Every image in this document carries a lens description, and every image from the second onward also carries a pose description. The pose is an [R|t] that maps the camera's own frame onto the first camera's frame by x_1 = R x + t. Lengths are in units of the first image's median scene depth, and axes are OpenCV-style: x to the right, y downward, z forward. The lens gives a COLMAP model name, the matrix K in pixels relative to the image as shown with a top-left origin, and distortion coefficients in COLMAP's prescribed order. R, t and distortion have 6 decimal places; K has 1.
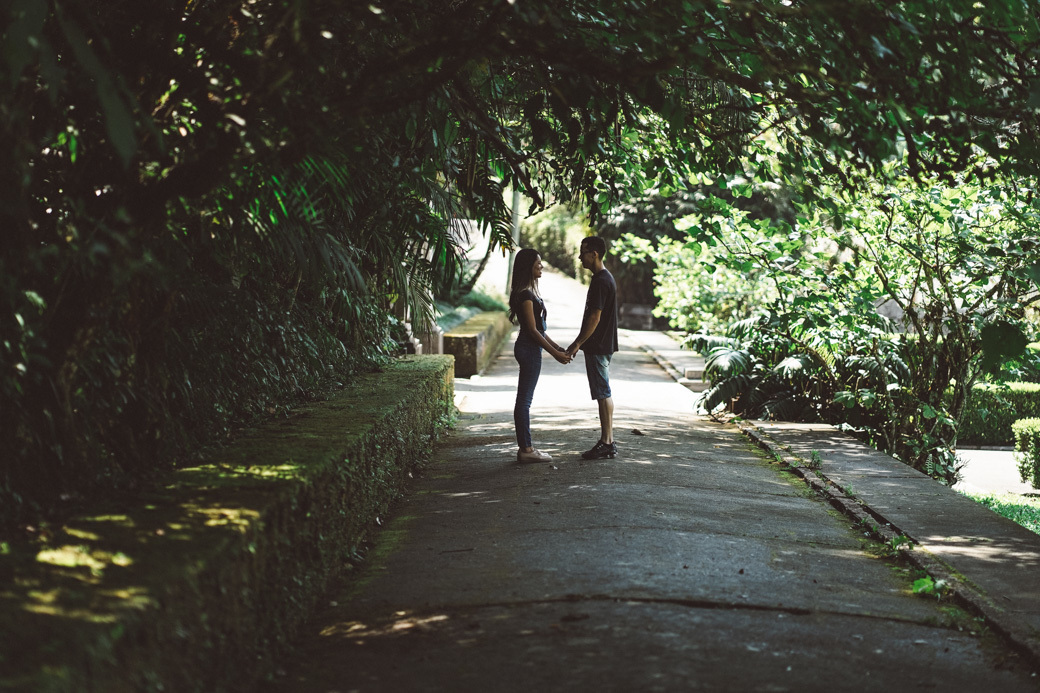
lens RADIAL K [[2557.8, 0, 520.0], [0, 2557.8, 346.5], [0, 0, 1]] dist [0.010252, 0.279035]
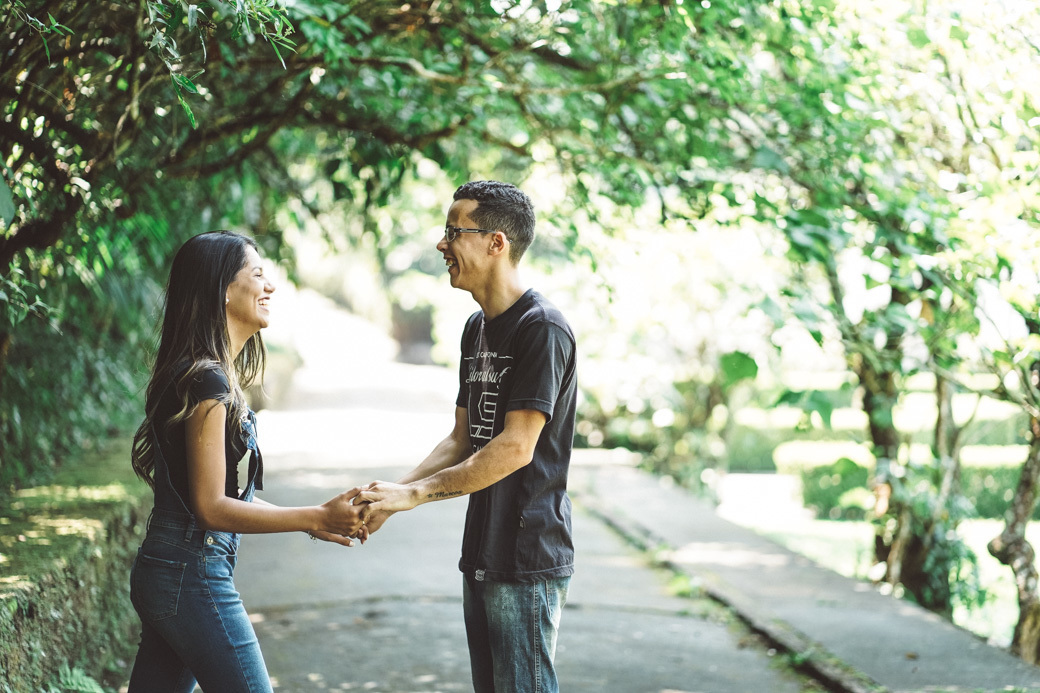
lens RADIAL K [[2557.8, 0, 520.0], [0, 2557.8, 346.5], [0, 0, 1]] dist [0.010252, 0.279035]
pose [[0.996226, -0.013675, 0.085714, -0.010920], [0.015110, 0.999756, -0.016115, 0.006180], [-0.085473, 0.017350, 0.996189, -0.151331]]
